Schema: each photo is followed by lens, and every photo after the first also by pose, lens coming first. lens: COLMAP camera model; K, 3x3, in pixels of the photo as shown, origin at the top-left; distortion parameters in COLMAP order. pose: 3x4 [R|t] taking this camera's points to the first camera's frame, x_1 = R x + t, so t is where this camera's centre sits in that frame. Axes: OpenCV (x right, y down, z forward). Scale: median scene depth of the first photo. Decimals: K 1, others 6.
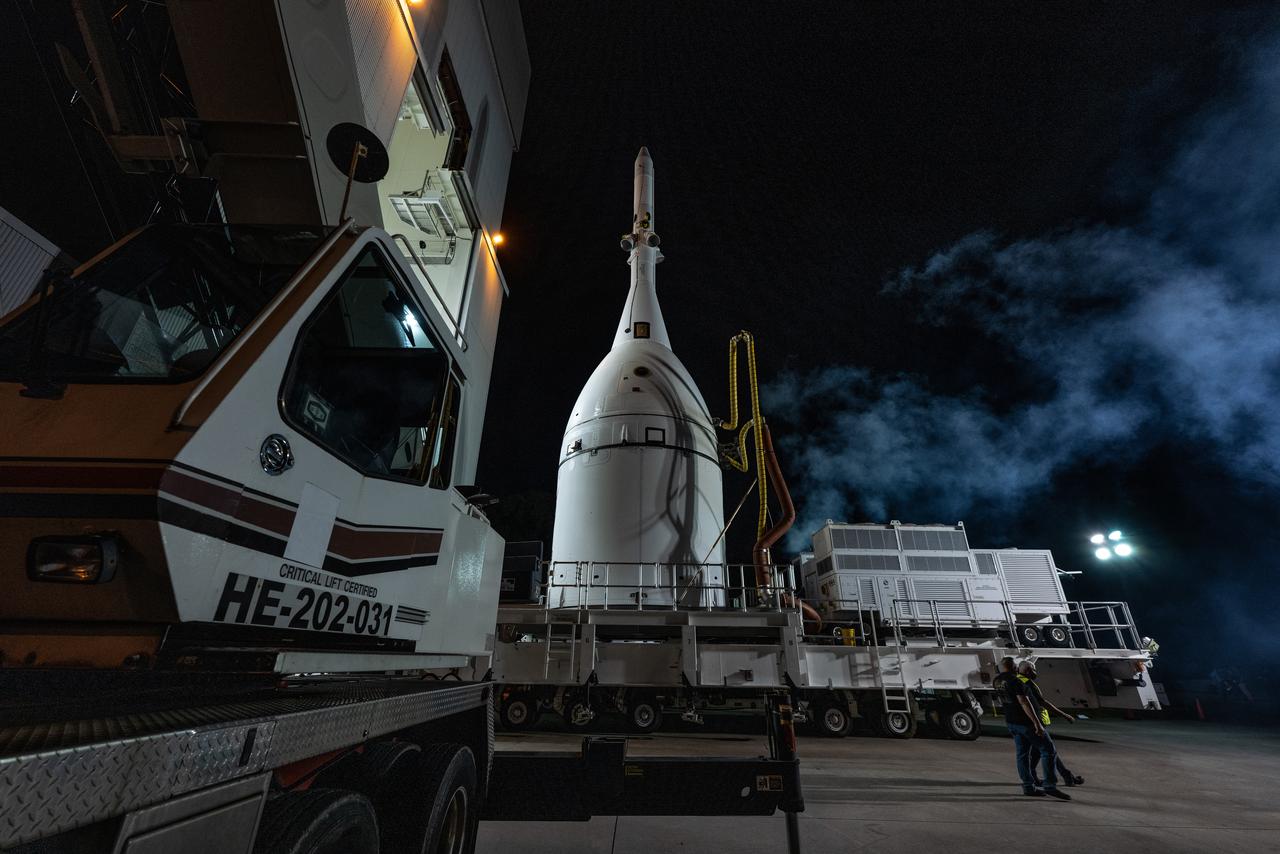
lens RADIAL K [[507.1, 0, 639.1], [0, 507.1, 428.9], [0, 0, 1]] dist [0.007035, -0.000125]
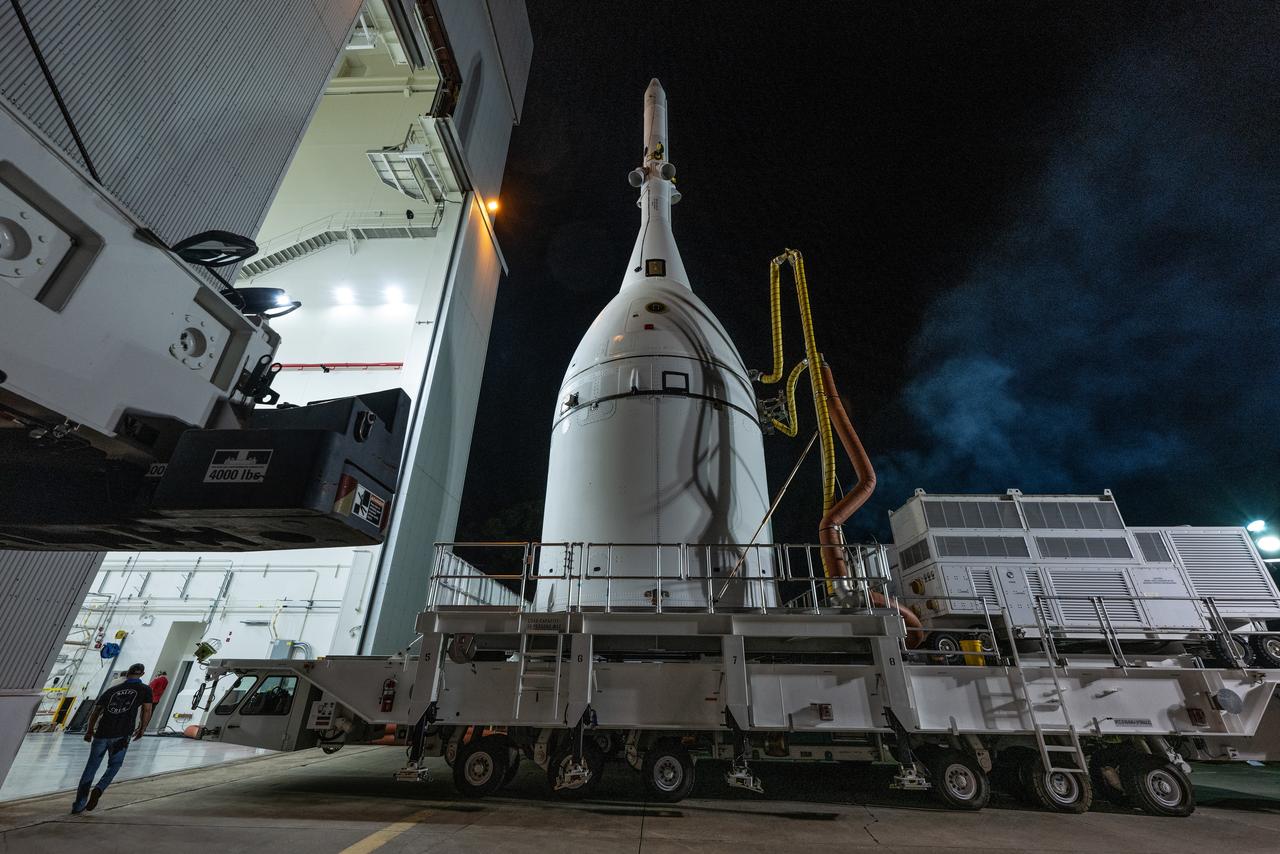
lens RADIAL K [[507.1, 0, 641.2], [0, 507.1, 430.4], [0, 0, 1]] dist [0.007035, -0.000125]
pose [[0.999484, -0.016380, -0.027627, 0.000772], [0.015342, 0.999183, -0.037395, 0.119731], [0.028217, 0.036952, 0.998919, 0.271927]]
